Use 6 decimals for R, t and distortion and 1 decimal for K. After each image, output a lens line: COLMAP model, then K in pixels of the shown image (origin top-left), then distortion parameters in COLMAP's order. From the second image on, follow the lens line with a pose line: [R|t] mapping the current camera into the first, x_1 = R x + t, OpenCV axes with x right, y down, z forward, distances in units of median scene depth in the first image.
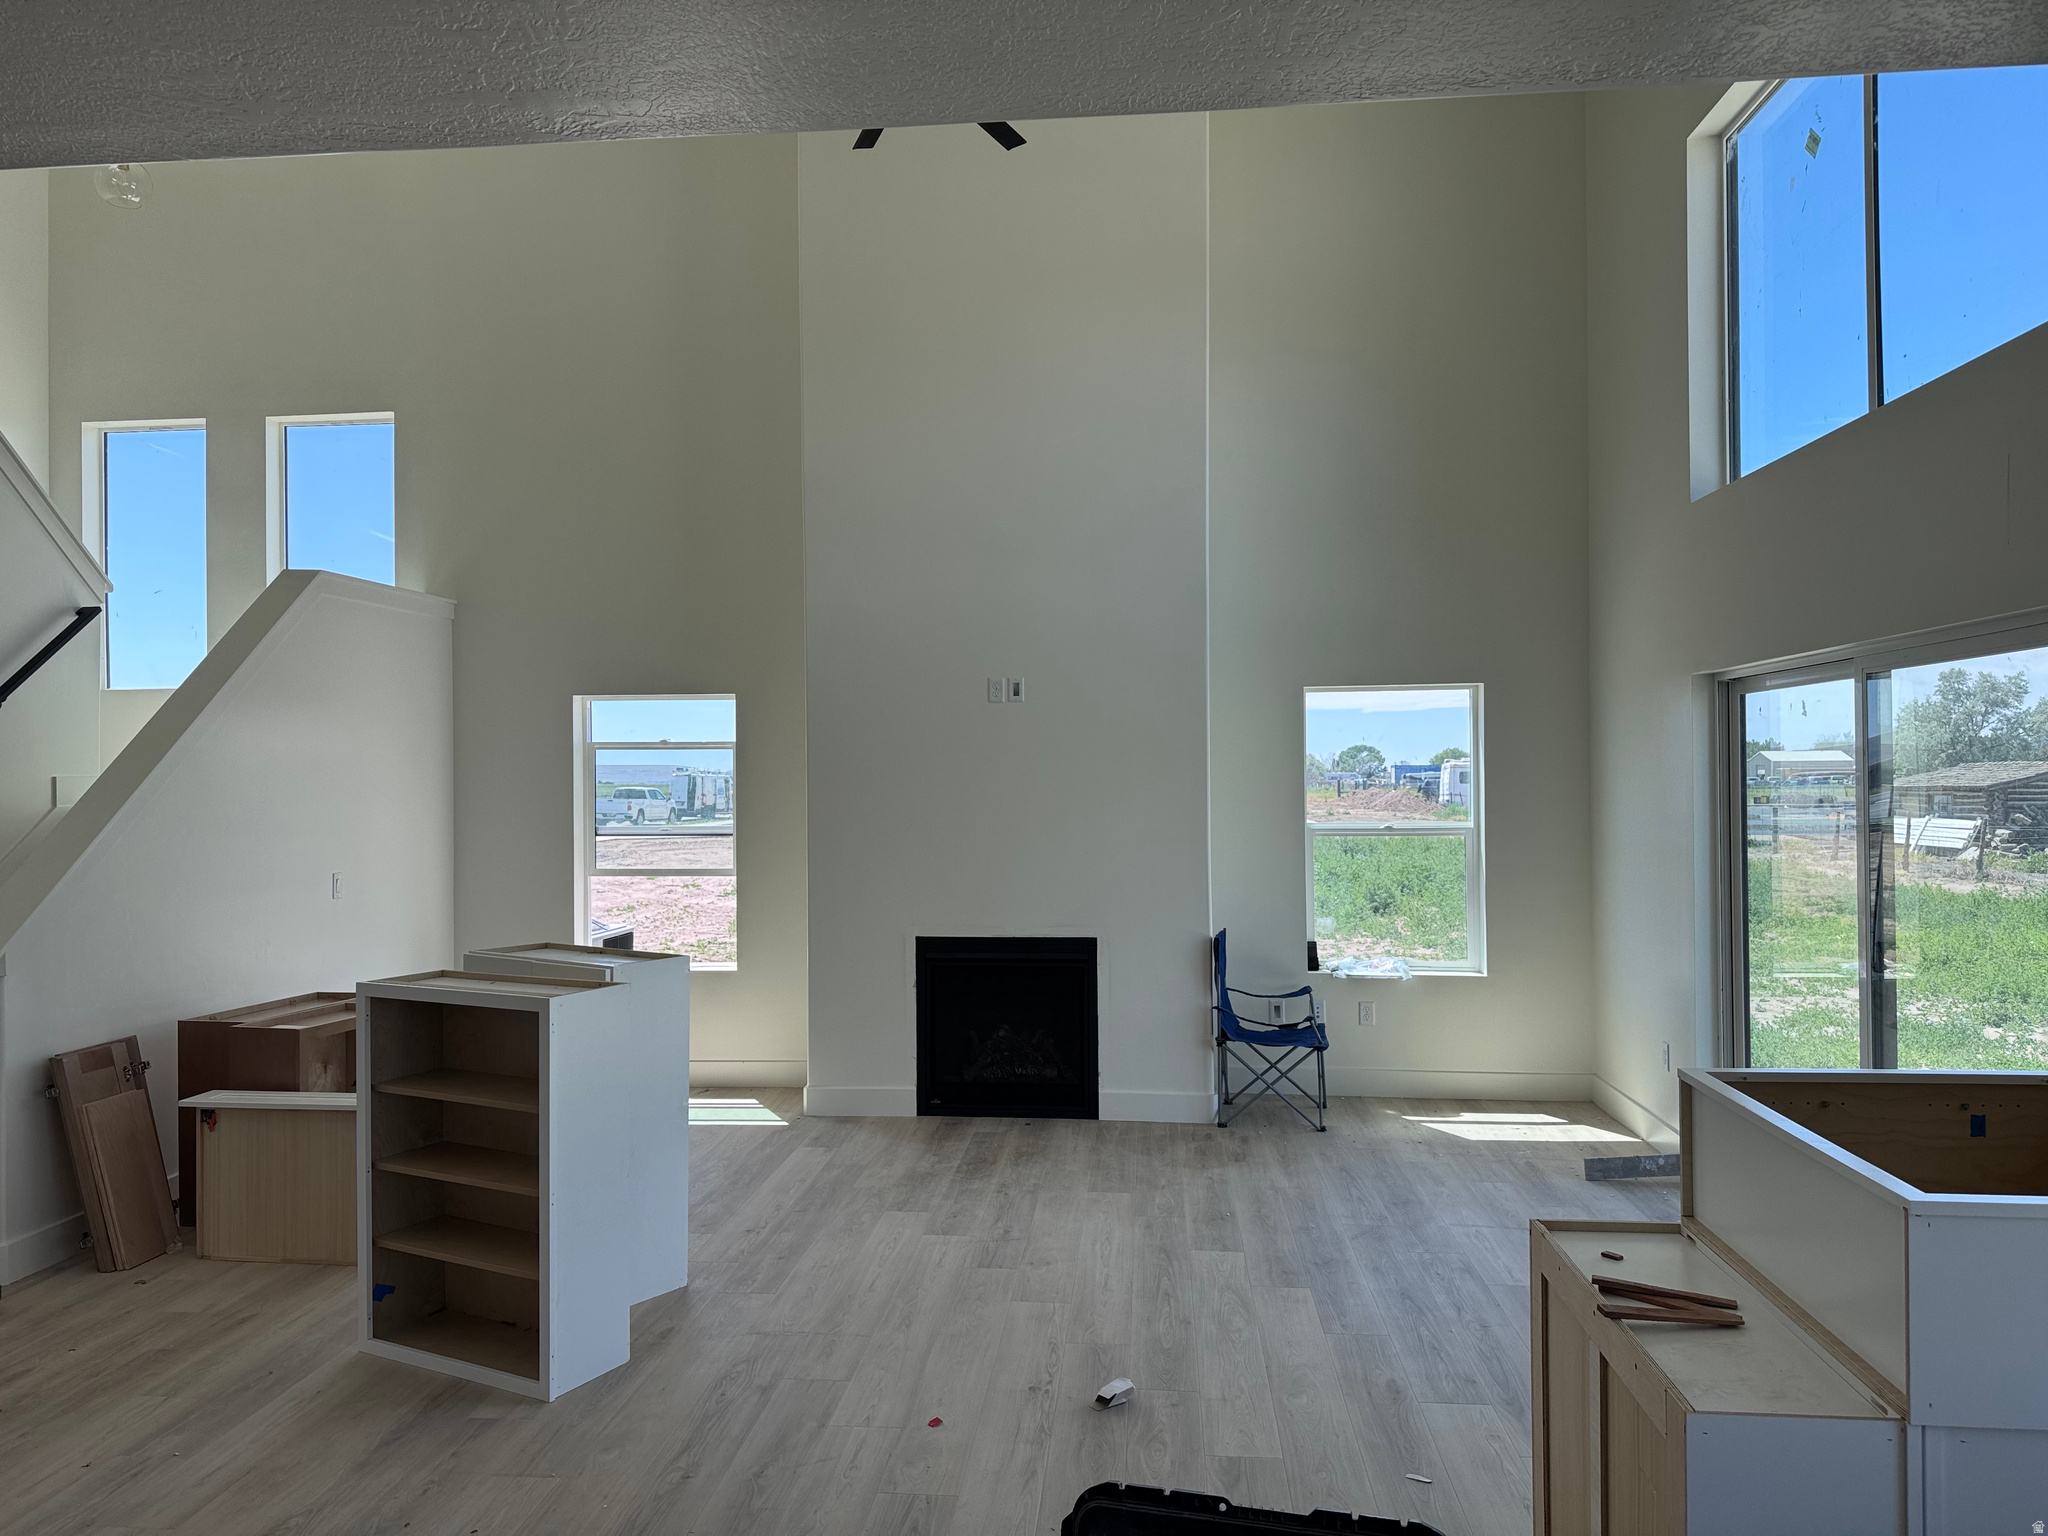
lens RADIAL K [[1453.7, 0, 1023.2], [0, 1453.7, 774.8], [0, 0, 1]] dist [0.120310, -0.167440]
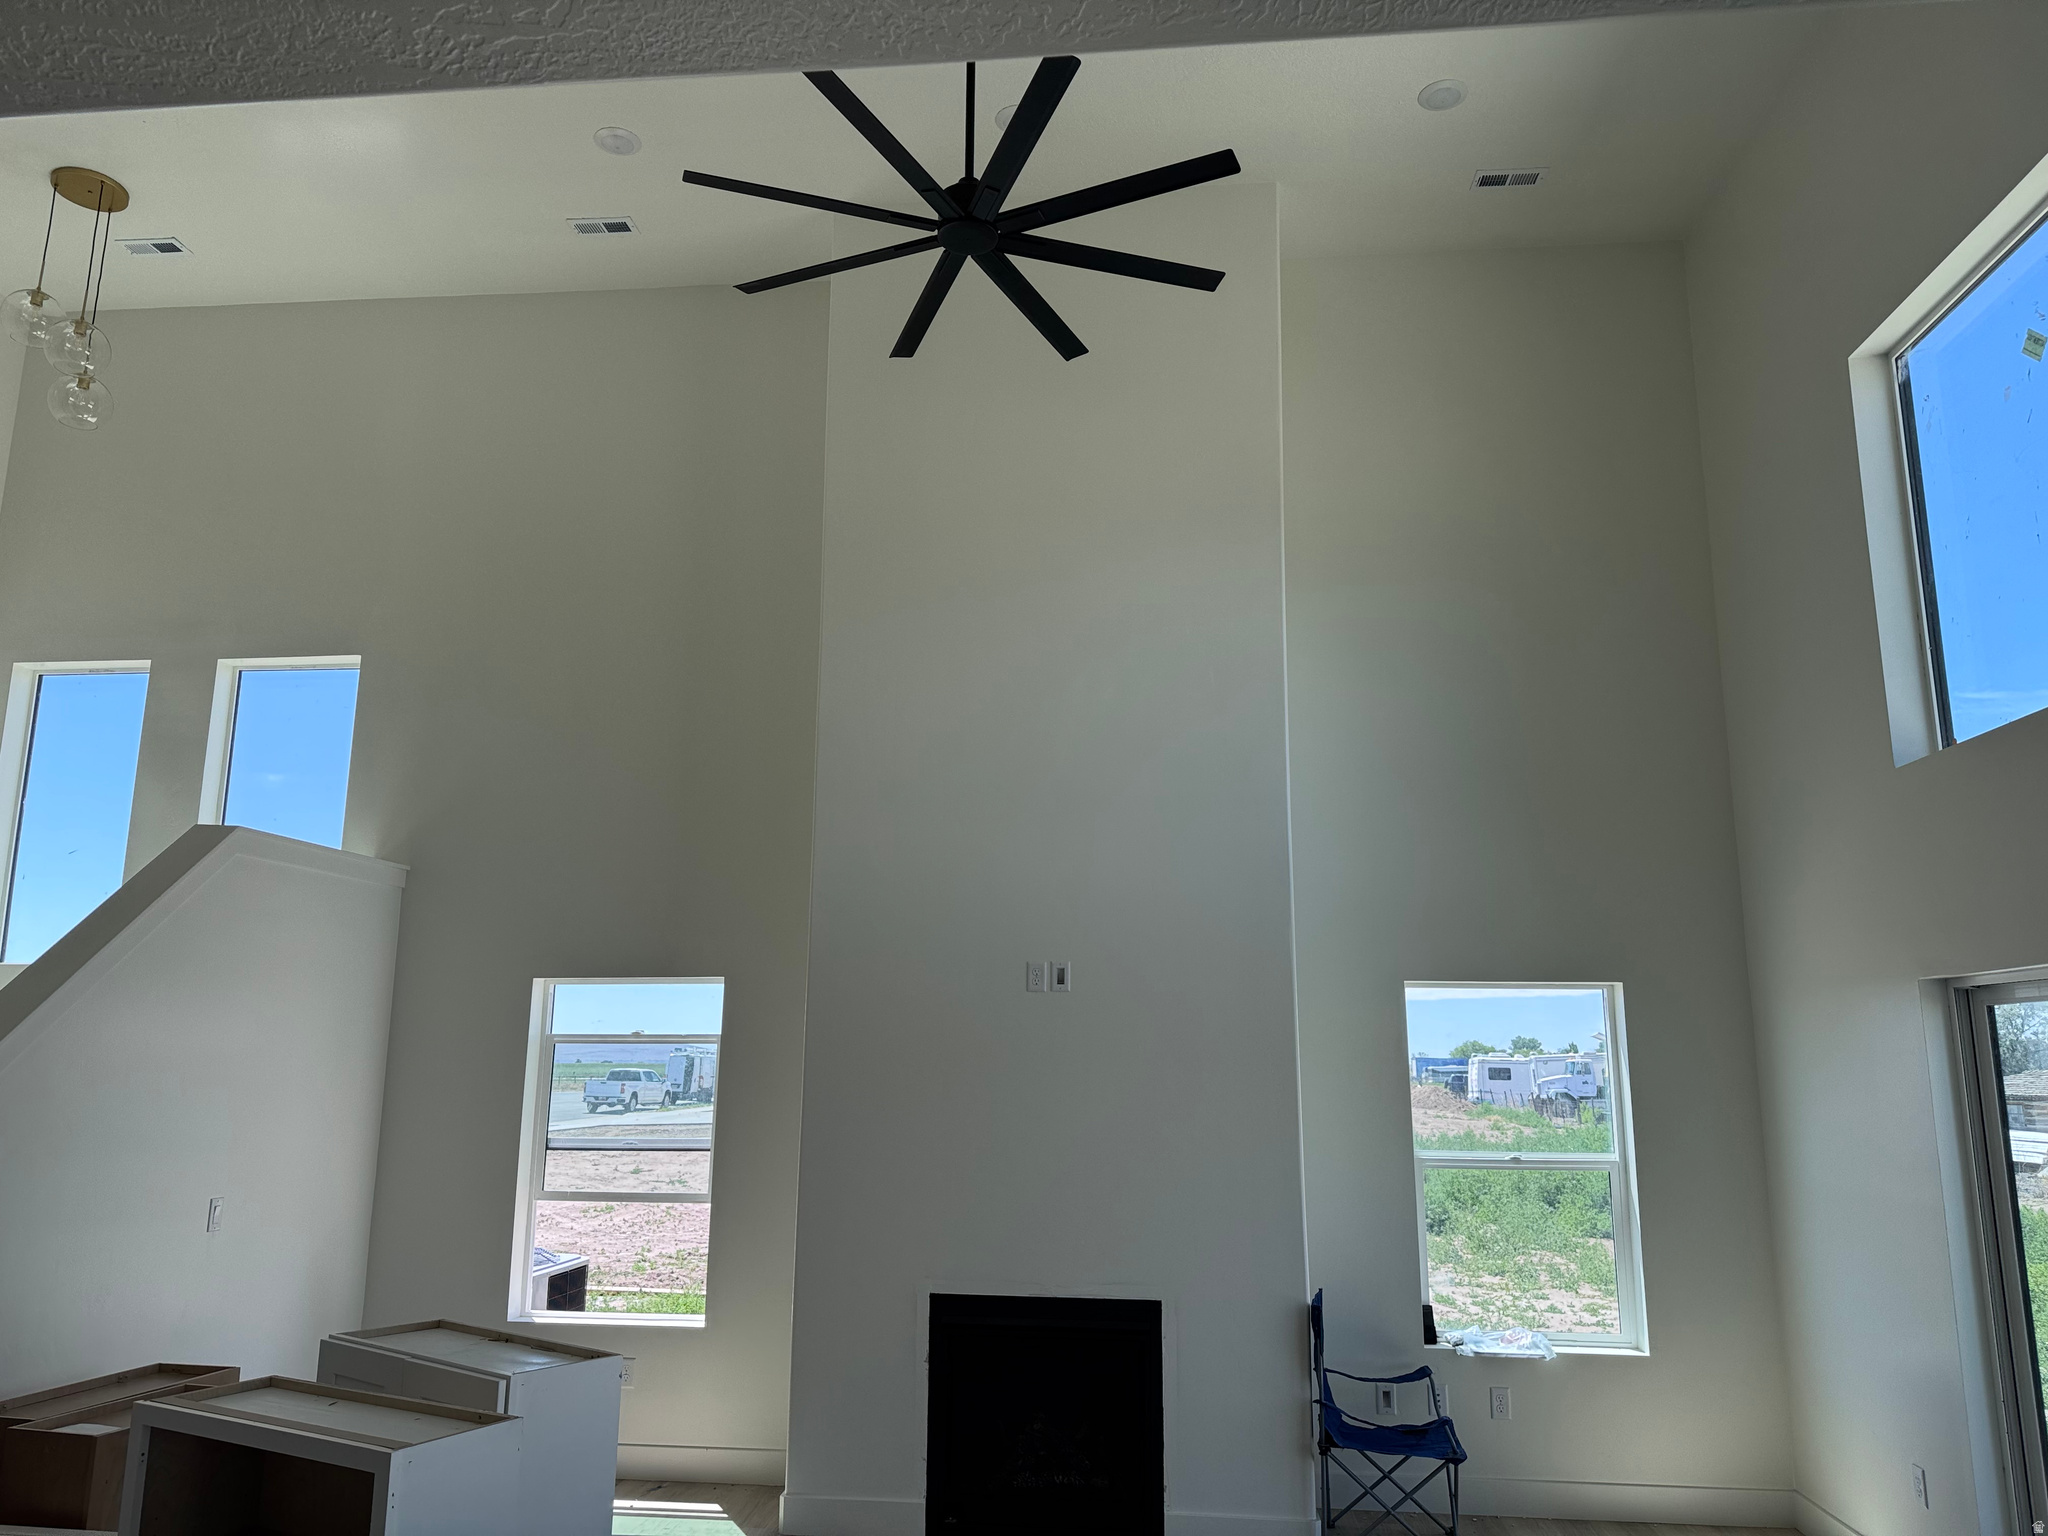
lens RADIAL K [[1453.7, 0, 1023.2], [0, 1453.7, 774.8], [0, 0, 1]] dist [0.120310, -0.167440]
pose [[0.999855, 0.015145, -0.007835, -0.020363], [-0.016360, 0.981588, -0.190308, -0.012726], [0.004809, 0.190409, 0.981693, 0.154196]]
